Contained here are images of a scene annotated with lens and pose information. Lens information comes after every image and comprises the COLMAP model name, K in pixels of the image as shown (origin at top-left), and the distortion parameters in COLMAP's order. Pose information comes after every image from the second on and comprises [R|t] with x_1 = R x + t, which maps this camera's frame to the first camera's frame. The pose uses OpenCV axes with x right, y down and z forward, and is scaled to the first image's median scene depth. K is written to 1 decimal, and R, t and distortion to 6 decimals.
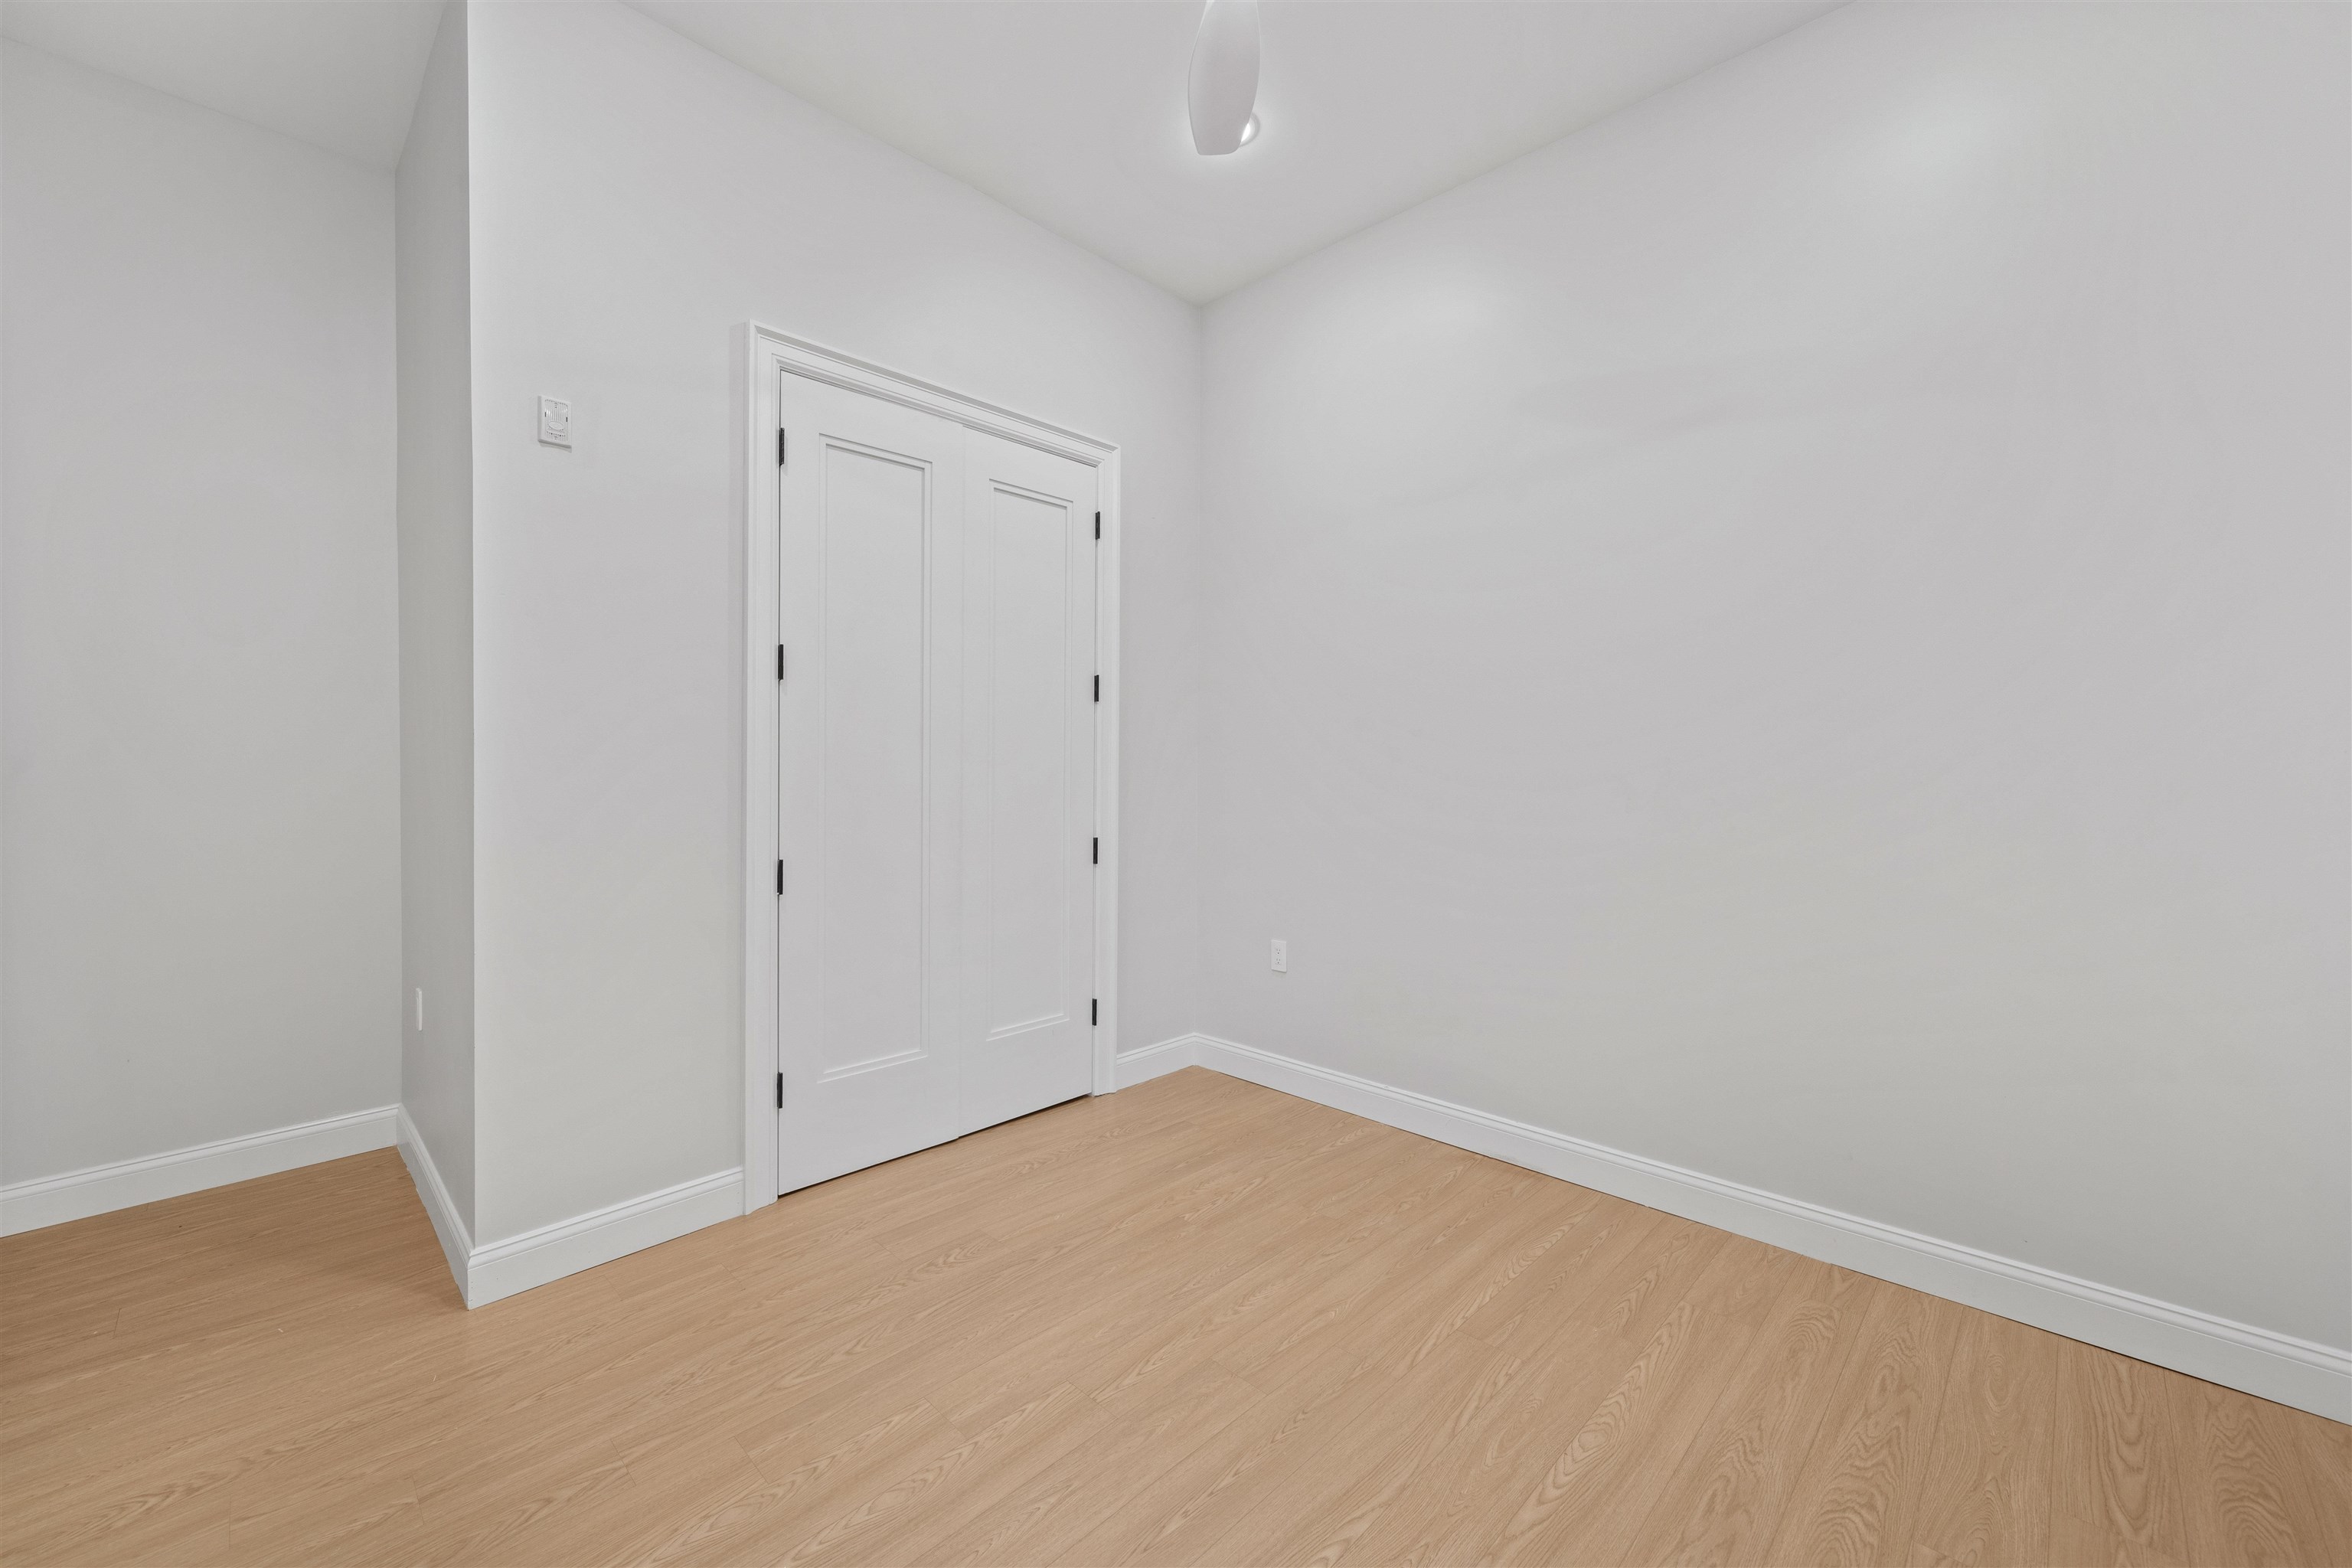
lens RADIAL K [[924.4, 0, 1175.2], [0, 924.4, 772.5], [0, 0, 1]] dist [0.000825, -0.000864]
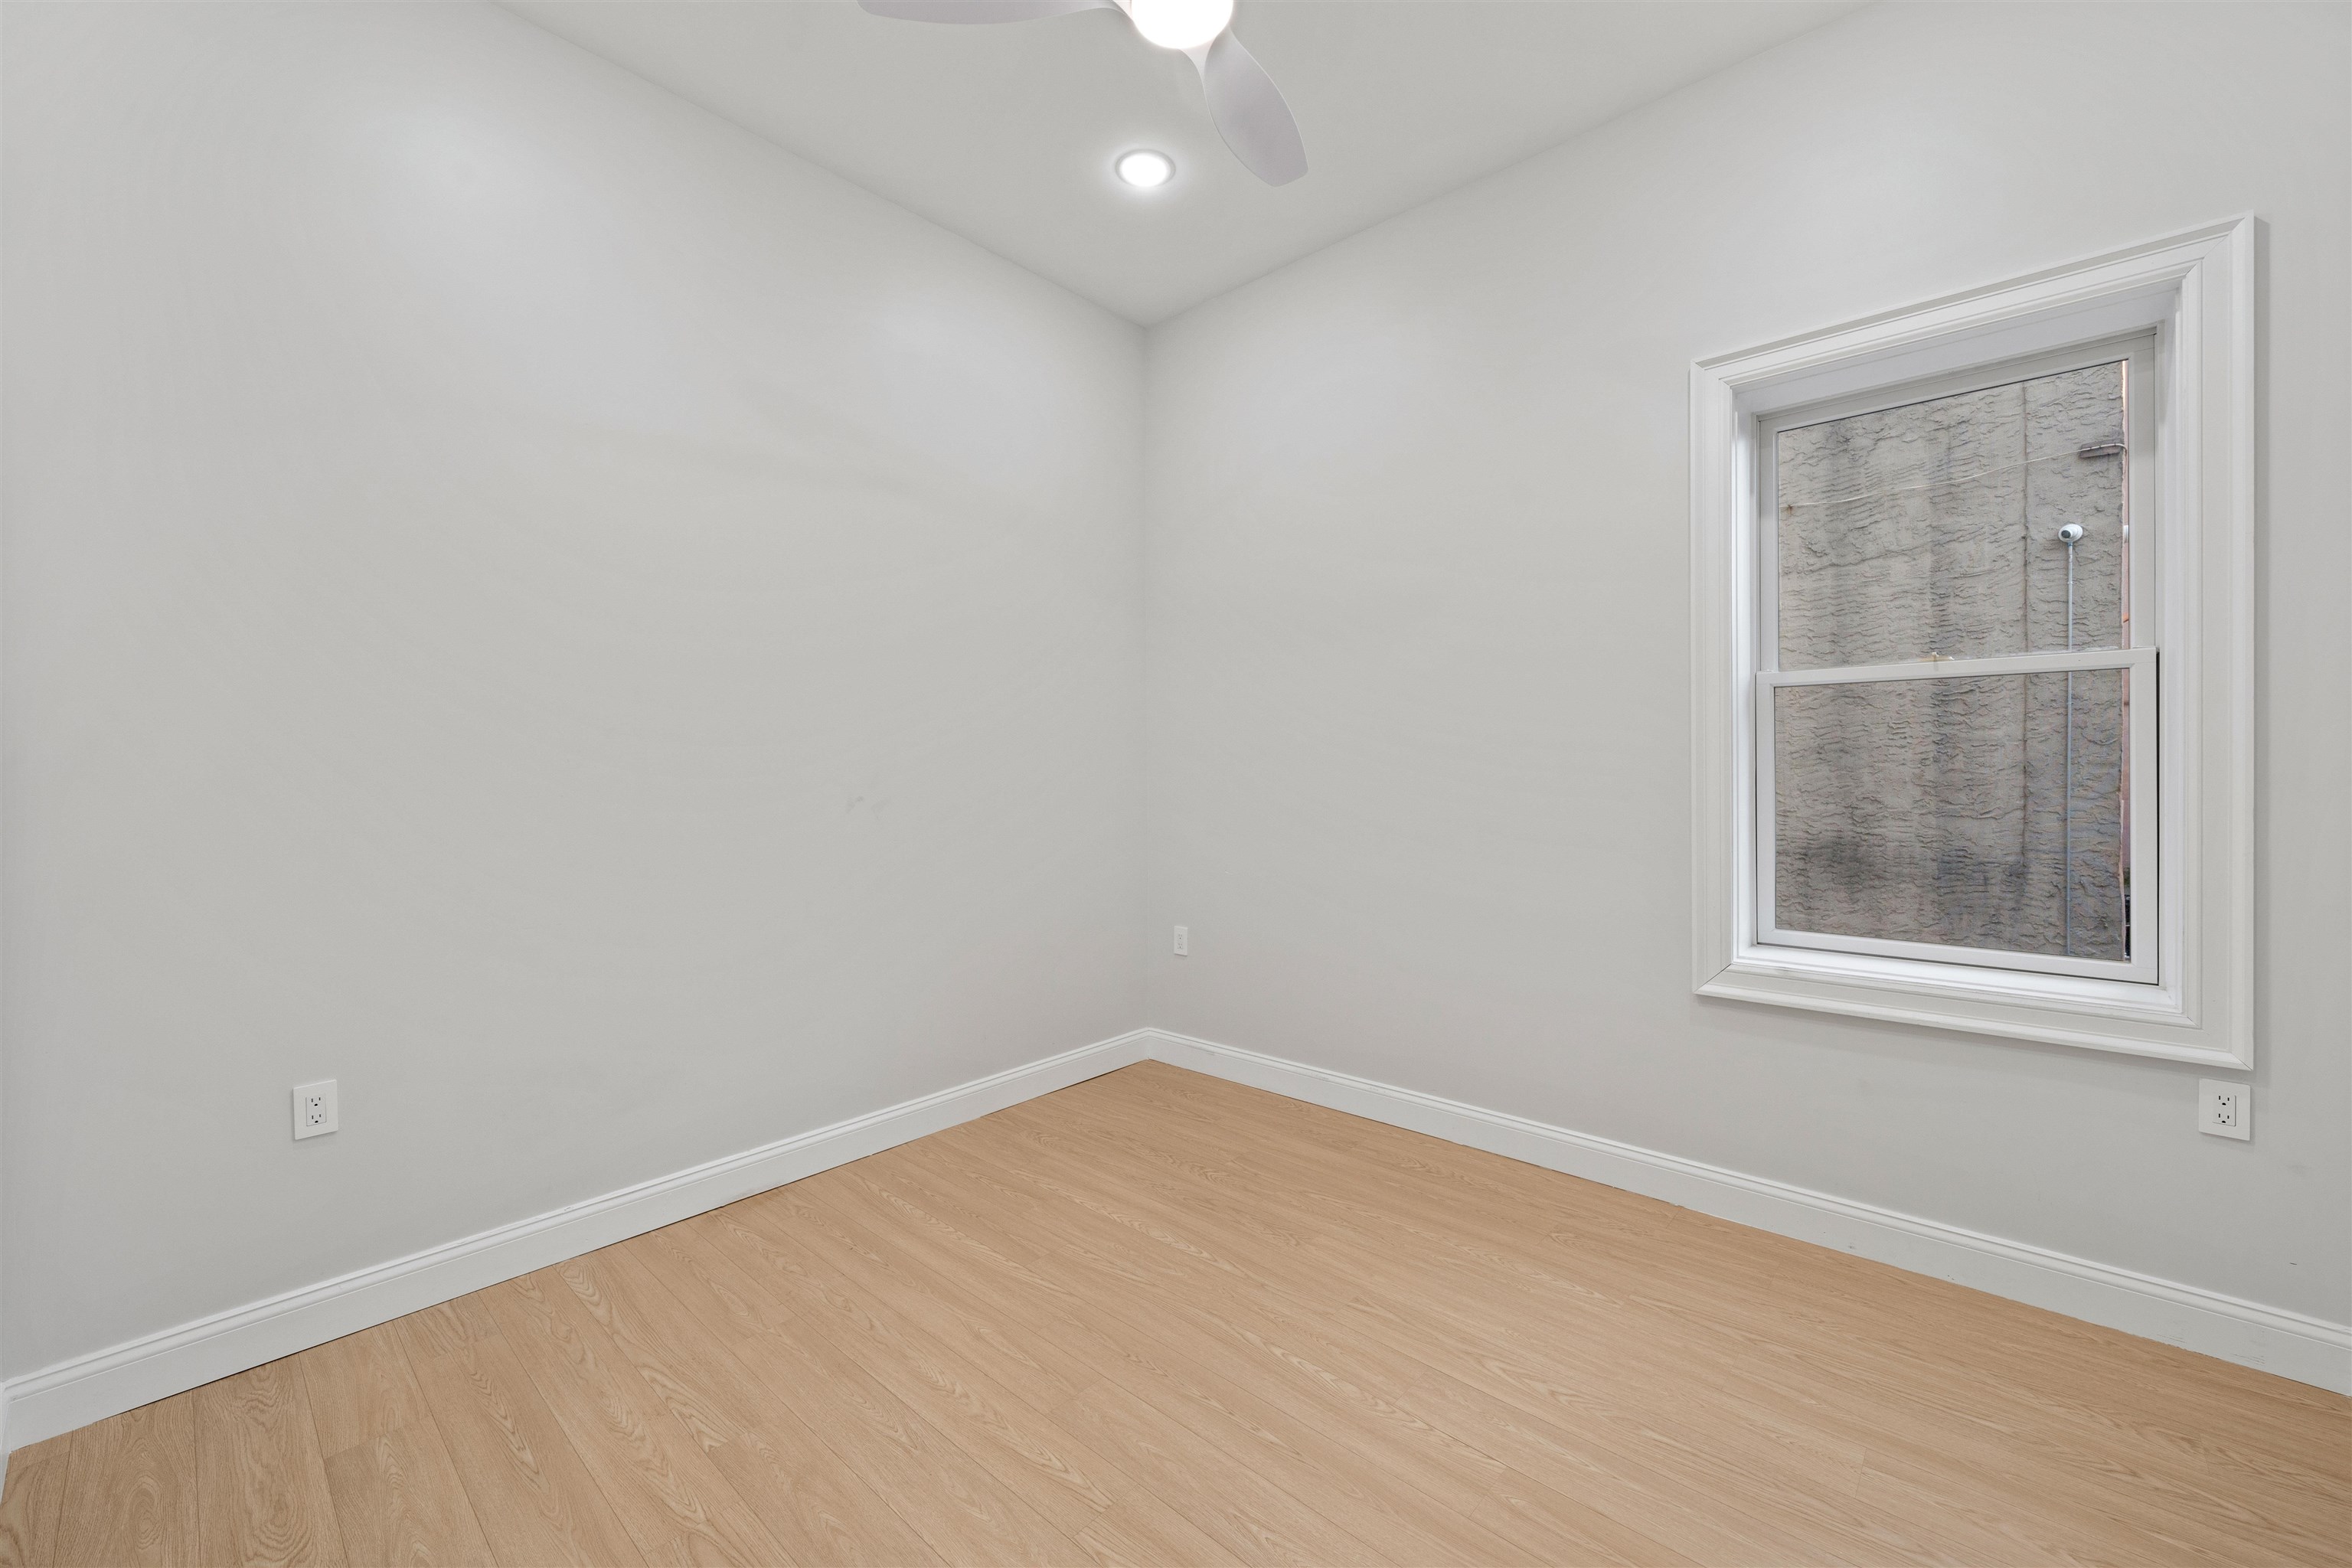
lens RADIAL K [[924.4, 0, 1163.5], [0, 924.4, 770.8], [0, 0, 1]] dist [0.000825, -0.000864]
pose [[-0.036256, -0.004344, 0.999333, -0.847771], [0.013312, 0.999900, 0.004830, -0.016425], [-0.999254, 0.013478, -0.036194, 0.860371]]
